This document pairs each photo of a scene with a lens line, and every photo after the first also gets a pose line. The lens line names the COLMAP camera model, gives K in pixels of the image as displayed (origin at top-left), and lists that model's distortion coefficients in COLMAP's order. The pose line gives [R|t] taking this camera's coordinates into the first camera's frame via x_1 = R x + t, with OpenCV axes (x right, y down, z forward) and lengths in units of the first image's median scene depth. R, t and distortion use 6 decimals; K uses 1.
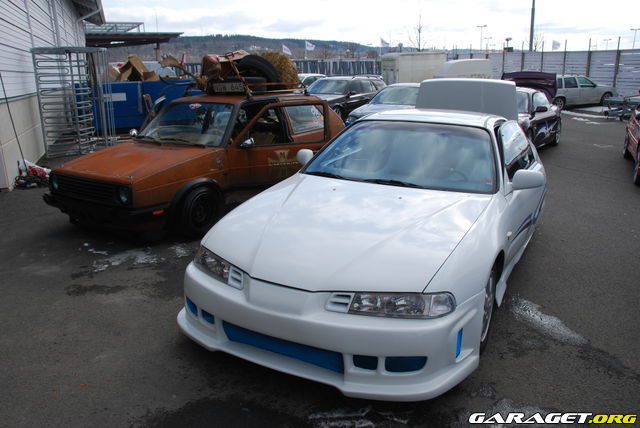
lens RADIAL K [[510.0, 0, 320.0], [0, 510.0, 214.0], [0, 0, 1]] dist [-0.165415, 0.135786]
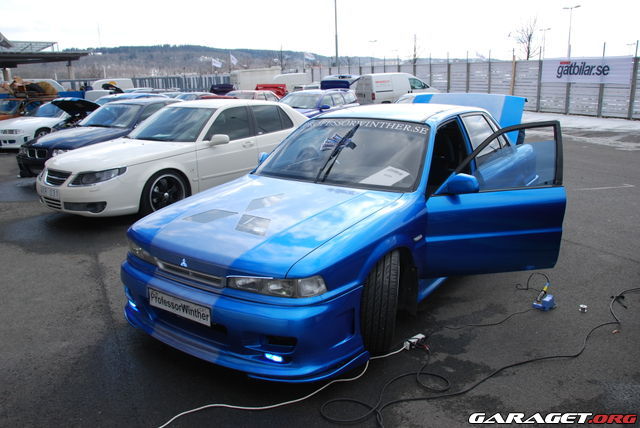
lens RADIAL K [[543.2, 0, 320.0], [0, 543.2, 214.0], [0, 0, 1]] dist [-0.155716, 0.169687]
pose [[0.997044, -0.020911, 0.073933, 0.637231], [0.023630, 0.999069, -0.036084, 0.282790], [-0.073110, 0.037724, 0.996610, -1.022494]]
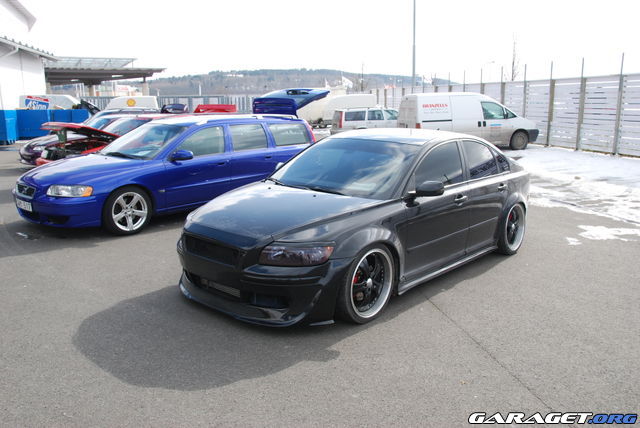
lens RADIAL K [[543.2, 0, 320.0], [0, 543.2, 214.0], [0, 0, 1]] dist [-0.155716, 0.169687]
pose [[0.986305, 0.049392, -0.157360, 1.013464], [-0.062087, 0.995111, -0.076806, 0.066608], [0.152797, 0.085524, 0.984550, -0.234861]]
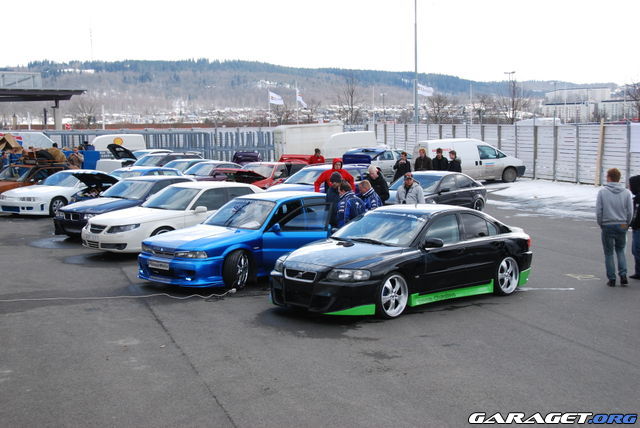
lens RADIAL K [[956.7, 0, 320.0], [0, 956.7, 214.0], [0, 0, 1]] dist [0.150682, 0.051562]
pose [[0.997354, 0.012673, -0.071579, 0.898349], [-0.025620, 0.982783, -0.182980, 0.482575], [0.068027, 0.184330, 0.980507, -2.034544]]
